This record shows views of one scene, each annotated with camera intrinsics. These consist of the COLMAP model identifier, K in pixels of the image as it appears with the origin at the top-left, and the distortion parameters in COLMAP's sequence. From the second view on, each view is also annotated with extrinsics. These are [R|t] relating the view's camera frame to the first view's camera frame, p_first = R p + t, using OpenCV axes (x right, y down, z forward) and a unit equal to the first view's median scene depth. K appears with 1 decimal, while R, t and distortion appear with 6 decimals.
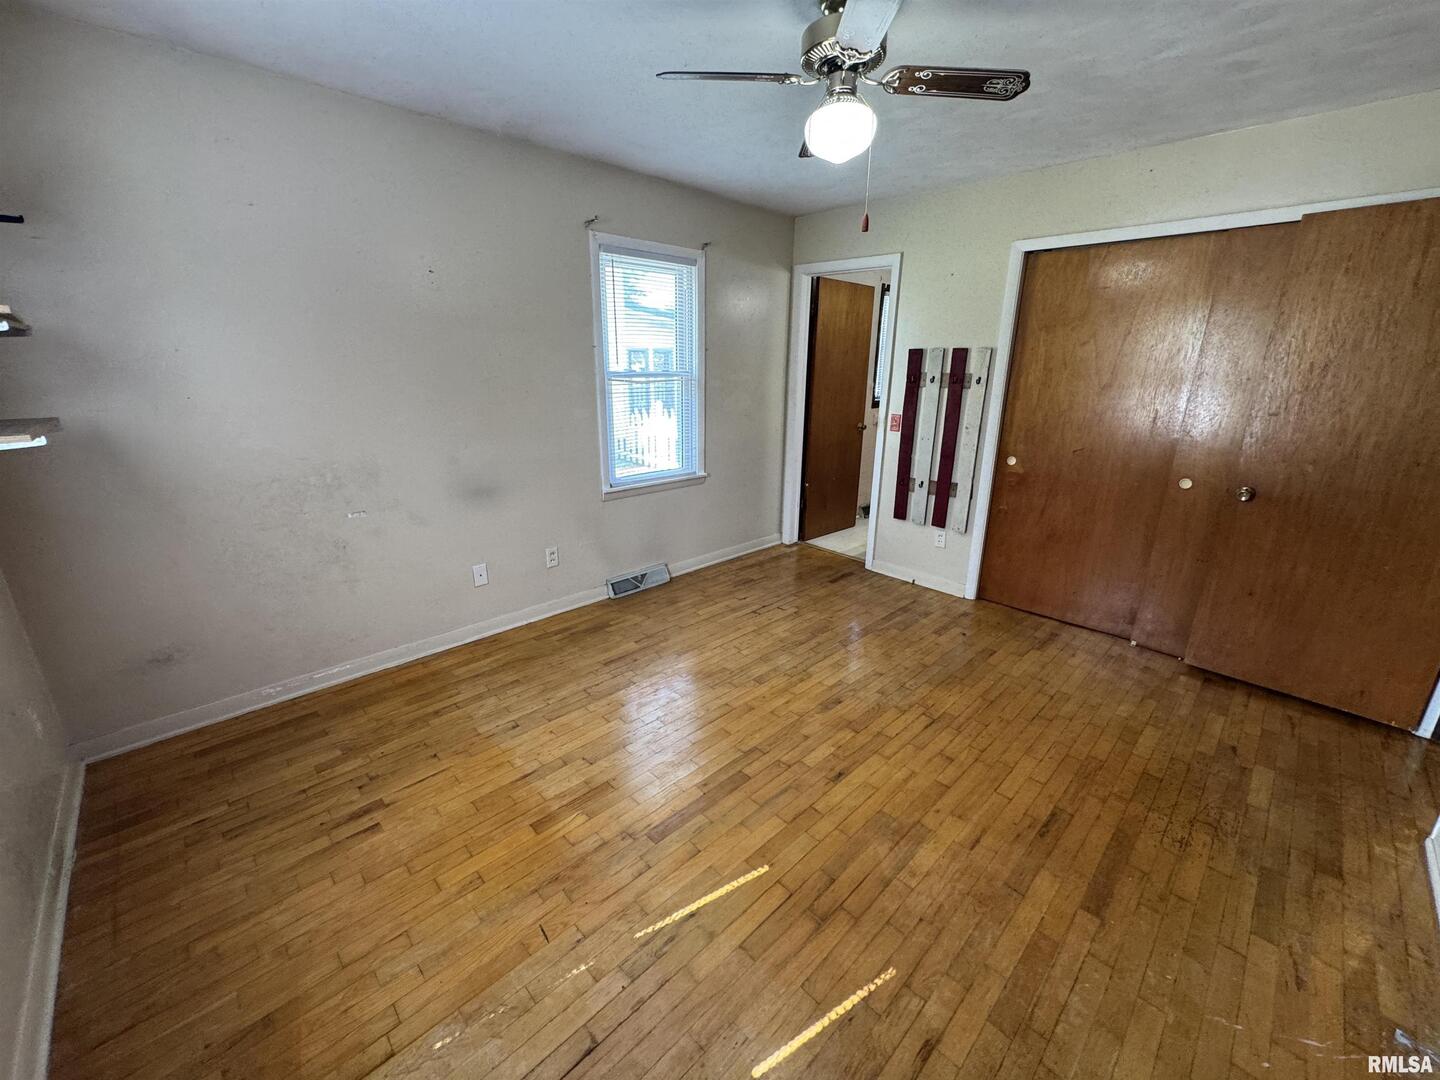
lens RADIAL K [[574.9, 0, 715.4], [0, 574.9, 537.1], [0, 0, 1]] dist [-0.002567, 0.001061]
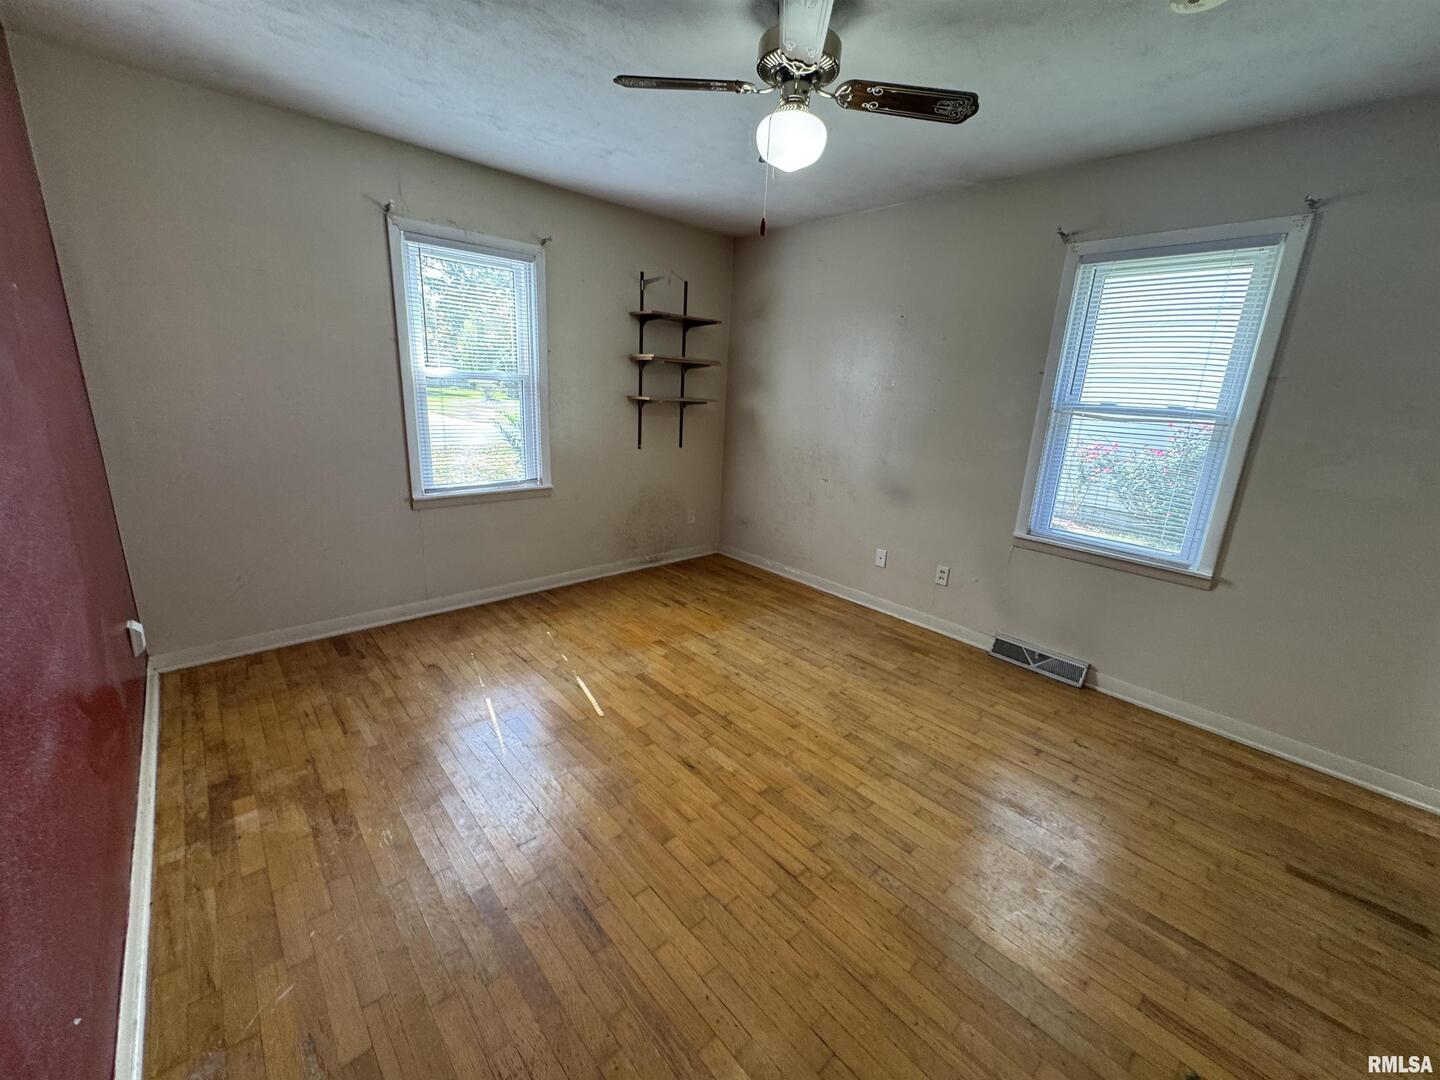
lens RADIAL K [[574.9, 0, 721.5], [0, 574.9, 538.8], [0, 0, 1]] dist [-0.002567, 0.001061]
pose [[-0.026720, 0.253717, -0.966909, 0.852383], [-0.340246, 0.907194, 0.247451, -0.174614], [0.939957, 0.335599, 0.062086, 0.658585]]
